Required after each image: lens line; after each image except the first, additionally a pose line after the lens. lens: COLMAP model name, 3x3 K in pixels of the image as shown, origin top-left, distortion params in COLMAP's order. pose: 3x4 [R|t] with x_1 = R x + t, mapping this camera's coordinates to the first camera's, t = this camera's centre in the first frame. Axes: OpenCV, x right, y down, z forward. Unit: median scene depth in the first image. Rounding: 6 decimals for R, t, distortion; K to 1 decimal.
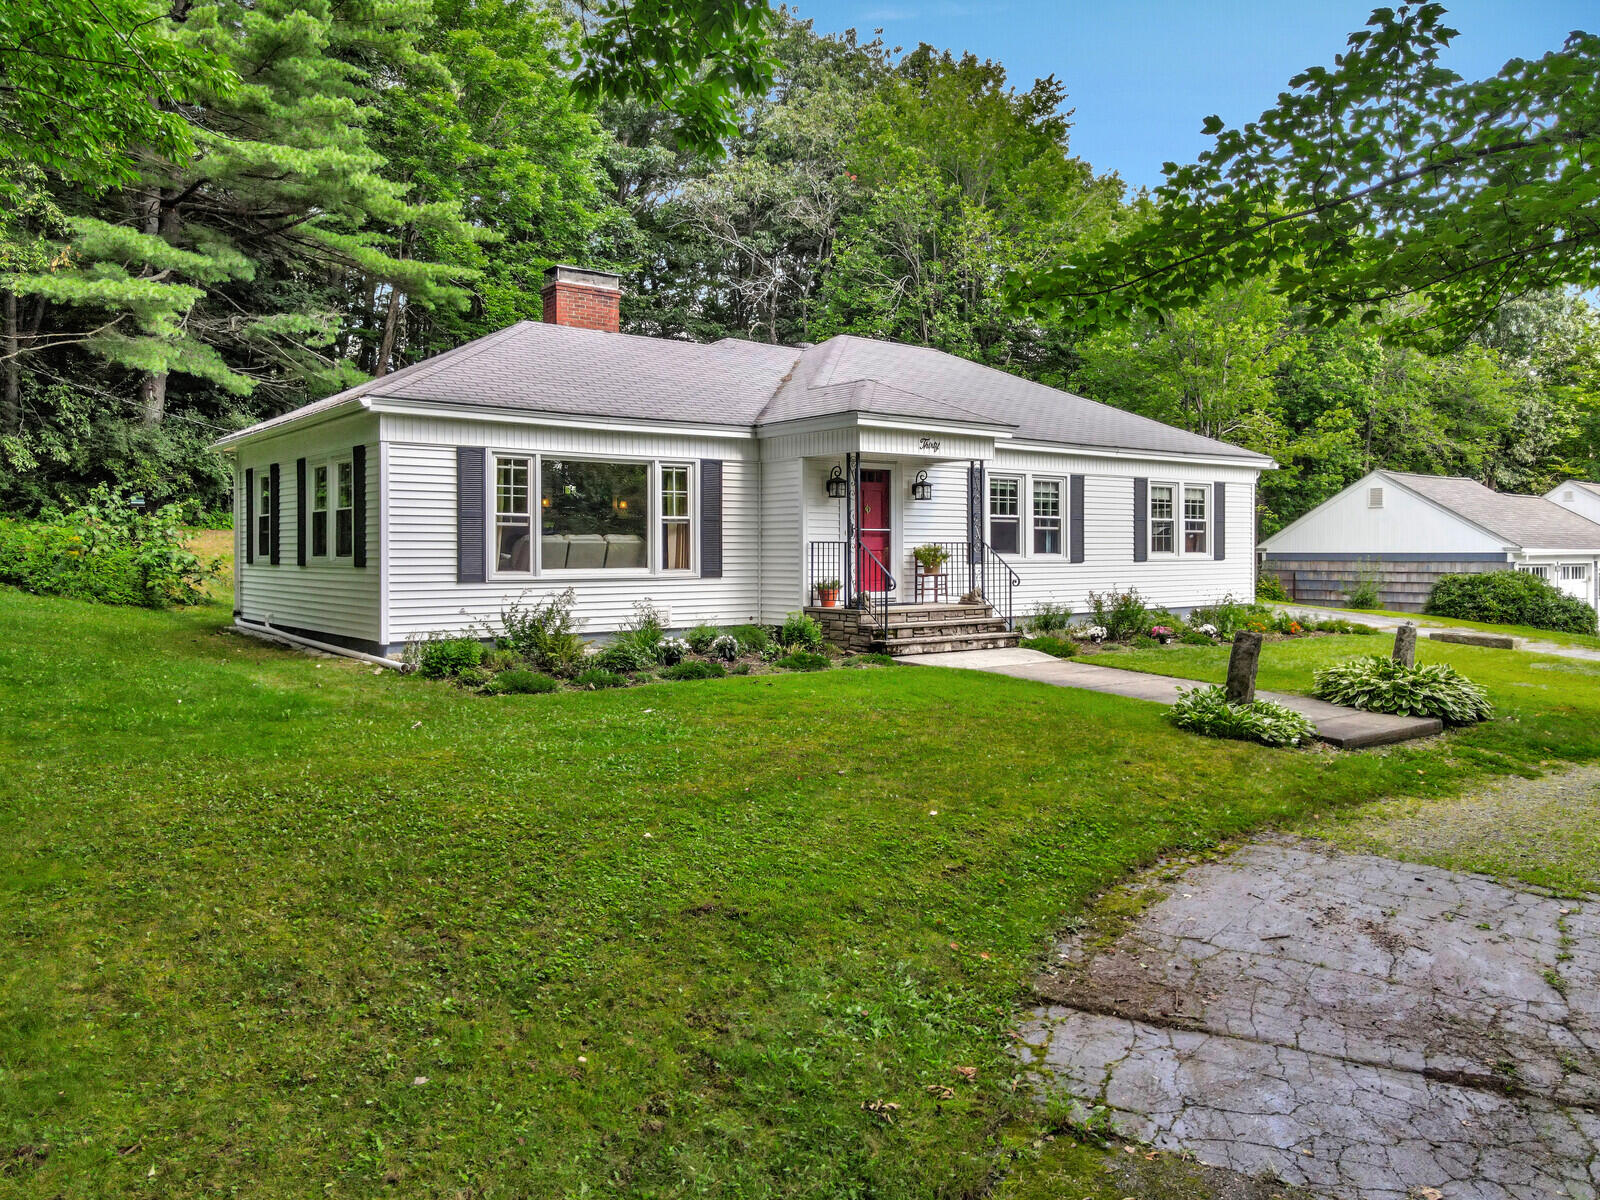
lens RADIAL K [[1217.8, 0, 779.4], [0, 1217.8, 560.3], [0, 0, 1]] dist [-0.003868, 0.004997]
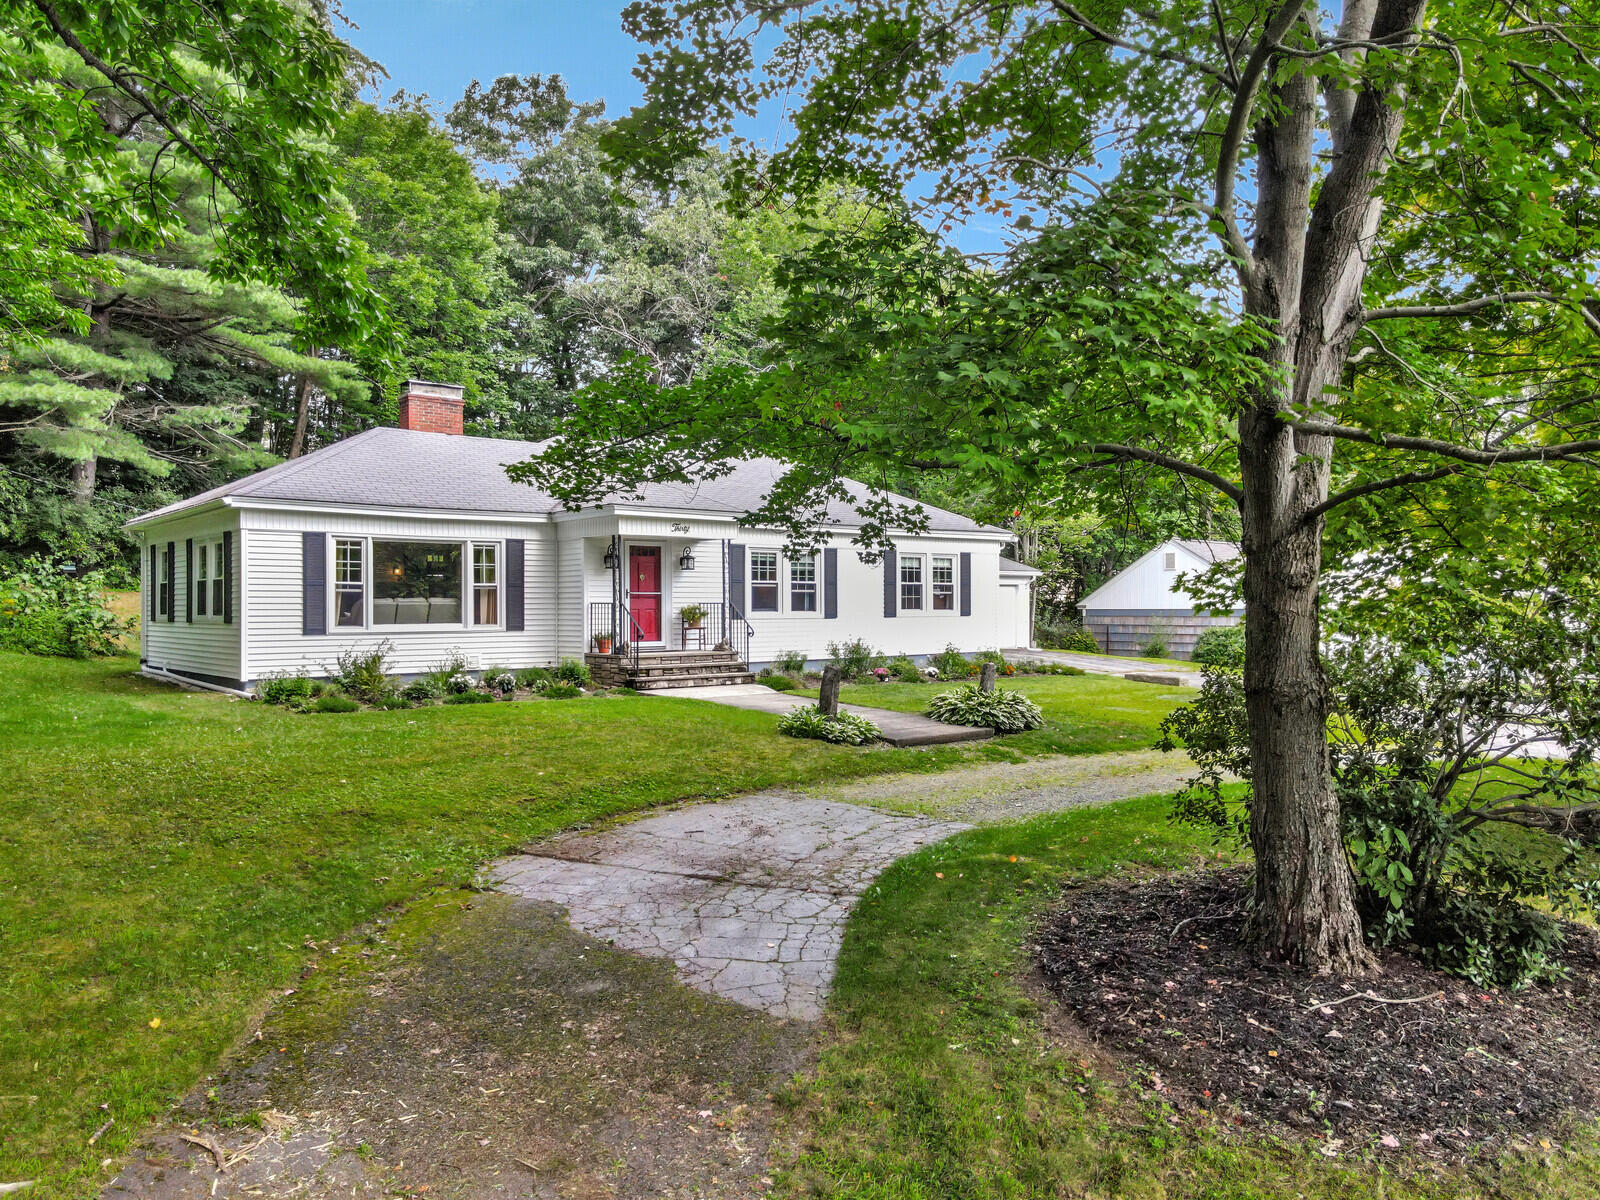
lens RADIAL K [[1214.6, 0, 800.0], [0, 1214.6, 600.0], [0, 0, 1]] dist [-0.004575, 0.003227]
pose [[0.999022, -0.002422, 0.044157, 0.177921], [0.003024, 0.999903, -0.013572, -0.000042], [-0.044119, 0.013692, 0.998932, -0.279449]]
